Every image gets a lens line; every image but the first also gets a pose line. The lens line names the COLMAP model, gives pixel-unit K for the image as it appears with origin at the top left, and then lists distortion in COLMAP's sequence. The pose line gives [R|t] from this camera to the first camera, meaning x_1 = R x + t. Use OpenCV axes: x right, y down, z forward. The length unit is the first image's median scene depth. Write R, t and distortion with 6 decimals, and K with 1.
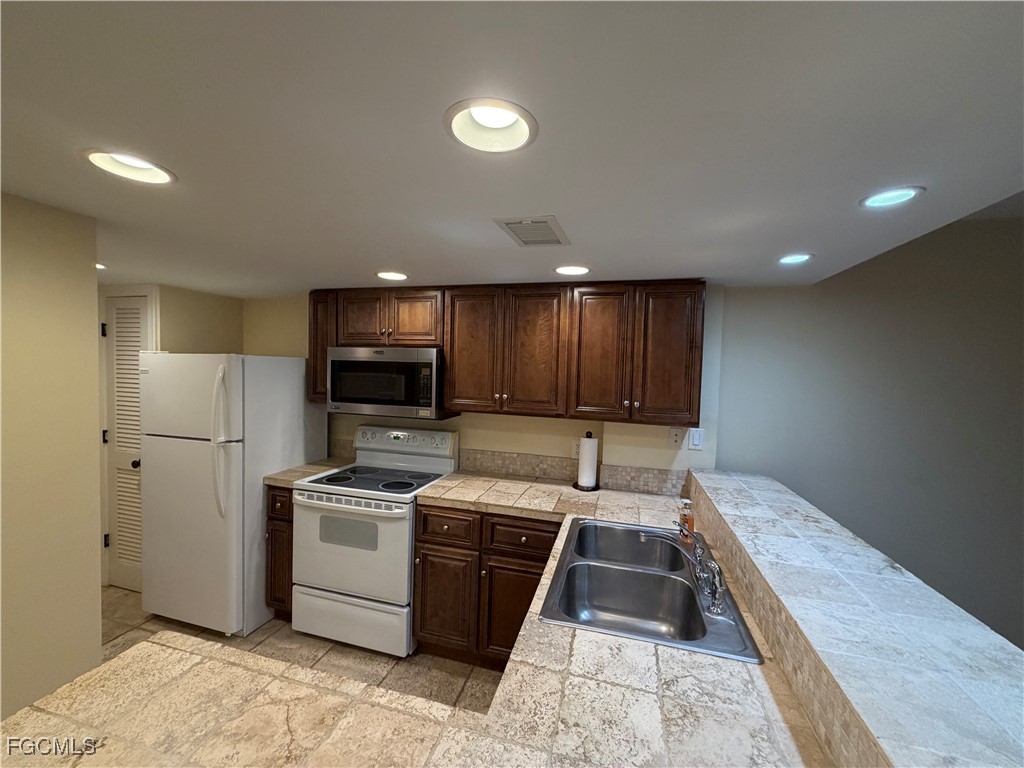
lens RADIAL K [[408.7, 0, 507.8], [0, 408.7, 385.4], [0, 0, 1]] dist [-0.001285, 0.000966]
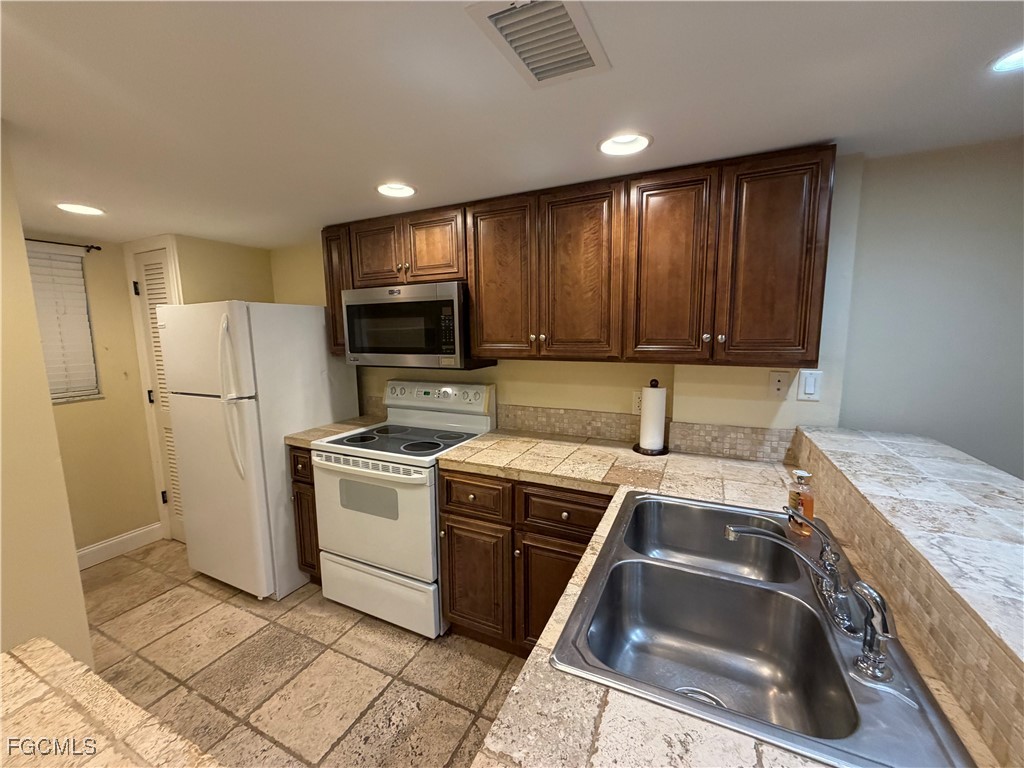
lens RADIAL K [[408.7, 0, 507.7], [0, 408.7, 385.5], [0, 0, 1]] dist [-0.001285, 0.000966]
pose [[0.984784, -0.019186, -0.172721, 0.066075], [0.035123, 0.995350, 0.089692, 0.050699], [0.170197, -0.094394, 0.980879, 0.217776]]
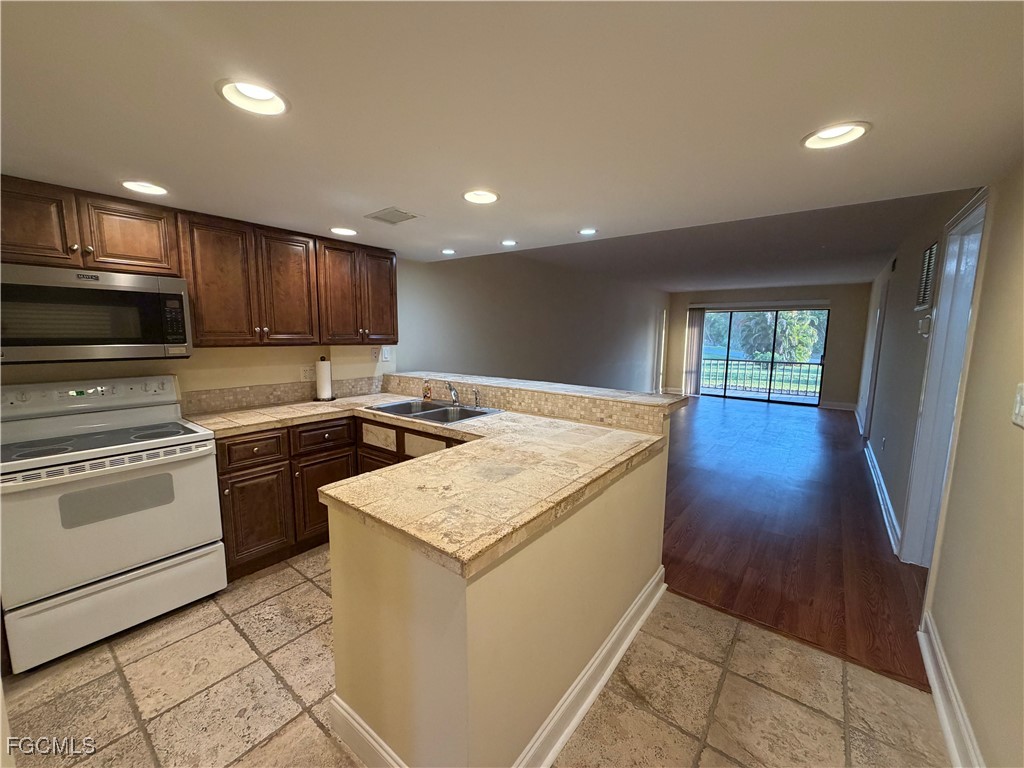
lens RADIAL K [[408.7, 0, 507.4], [0, 408.7, 387.0], [0, 0, 1]] dist [-0.001285, 0.000966]
pose [[0.380820, -0.148093, 0.912713, -0.847106], [0.041050, 0.988825, 0.143315, 0.053159], [-0.923738, -0.017110, 0.382644, -0.031982]]
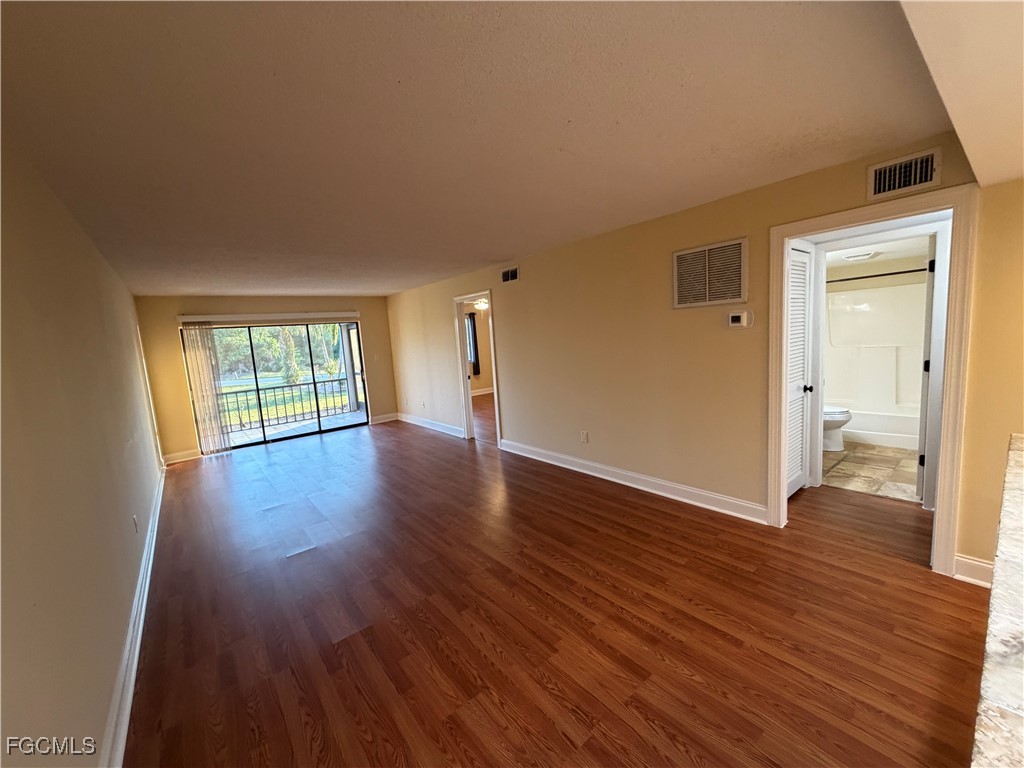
lens RADIAL K [[408.7, 0, 510.7], [0, 408.7, 383.6], [0, 0, 1]] dist [-0.001285, 0.000966]
pose [[-0.816217, -0.039905, 0.576366, 0.603711], [0.071501, 0.982965, 0.169312, 0.024139], [-0.573304, 0.179406, -0.799460, 0.852812]]
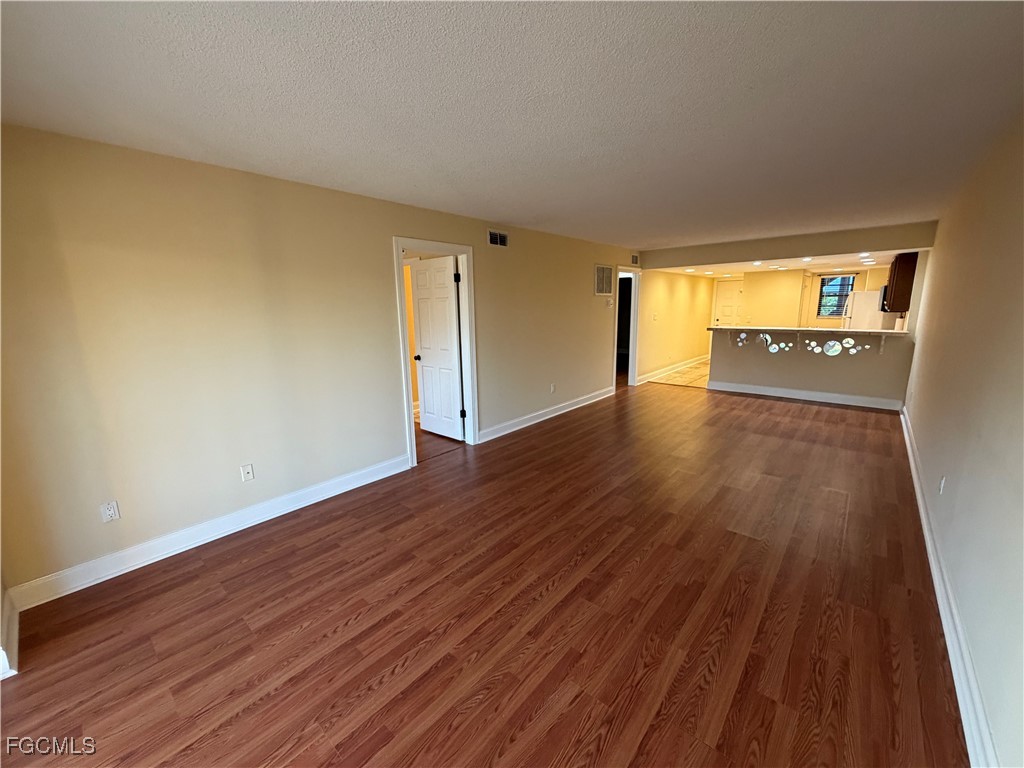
lens RADIAL K [[408.7, 0, 510.7], [0, 408.7, 377.7], [0, 0, 1]] dist [-0.001285, 0.000966]
pose [[-0.427532, 0.137761, -0.893442, 3.841462], [-0.031278, 0.985474, 0.166919, 0.158654], [0.903459, 0.099308, -0.417013, -0.077537]]
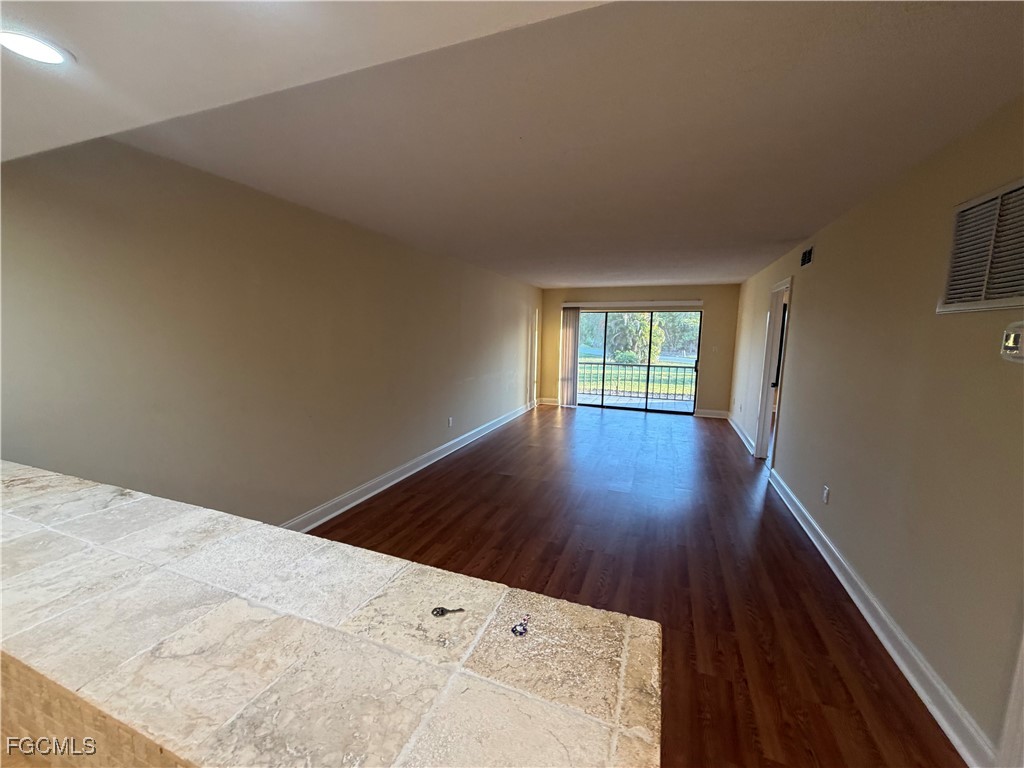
lens RADIAL K [[408.7, 0, 507.7], [0, 408.7, 387.6], [0, 0, 1]] dist [-0.001285, 0.000966]
pose [[0.093600, -0.161398, 0.982441, 0.076160], [0.031319, 0.986762, 0.159124, 0.043116], [-0.995117, 0.015875, 0.097416, 0.013250]]
